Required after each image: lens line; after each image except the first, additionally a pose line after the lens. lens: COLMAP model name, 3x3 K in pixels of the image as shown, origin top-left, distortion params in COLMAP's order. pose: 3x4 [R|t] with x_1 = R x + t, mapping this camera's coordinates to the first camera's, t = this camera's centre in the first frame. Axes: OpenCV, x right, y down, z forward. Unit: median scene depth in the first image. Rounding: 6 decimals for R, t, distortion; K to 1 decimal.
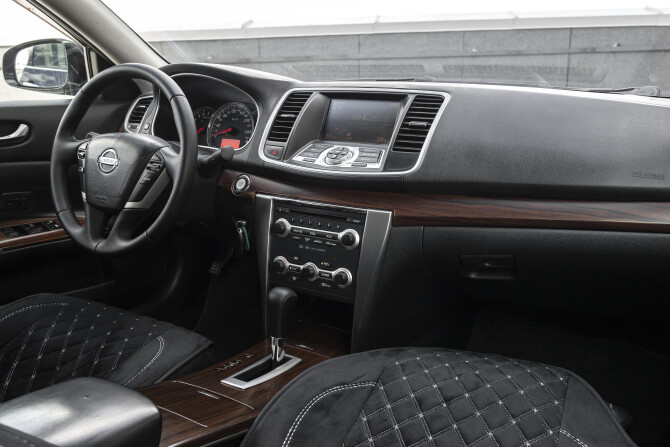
lens RADIAL K [[594.1, 0, 335.0], [0, 594.1, 223.5], [0, 0, 1]] dist [-0.007540, -0.007562]
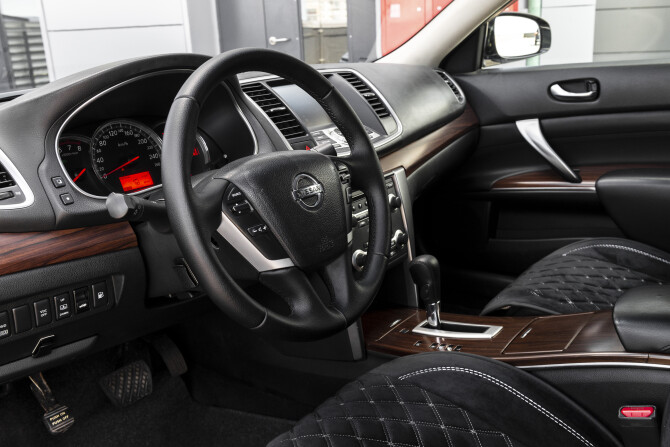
lens RADIAL K [[661.0, 0, 335.0], [0, 661.0, 223.5], [0, 0, 1]] dist [0.007808, 0.001867]
pose [[0.101061, -0.264204, 0.959157, -1.043507], [0.325835, 0.919711, 0.219007, -0.215206], [-0.940010, 0.290394, 0.179034, 0.810708]]
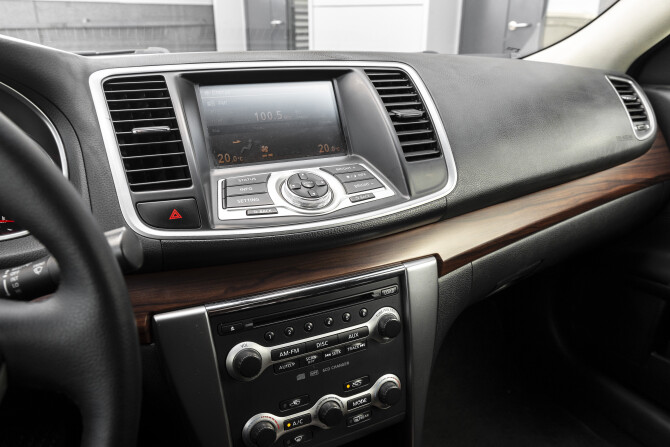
lens RADIAL K [[531.2, 0, 335.0], [0, 531.2, 223.5], [0, 0, 1]] dist [-0.008254, -0.005266]
pose [[0.550615, -0.275671, 0.787927, -0.348682], [0.224586, 0.958015, 0.178236, -0.155796], [-0.803980, 0.078818, 0.589409, 0.659458]]
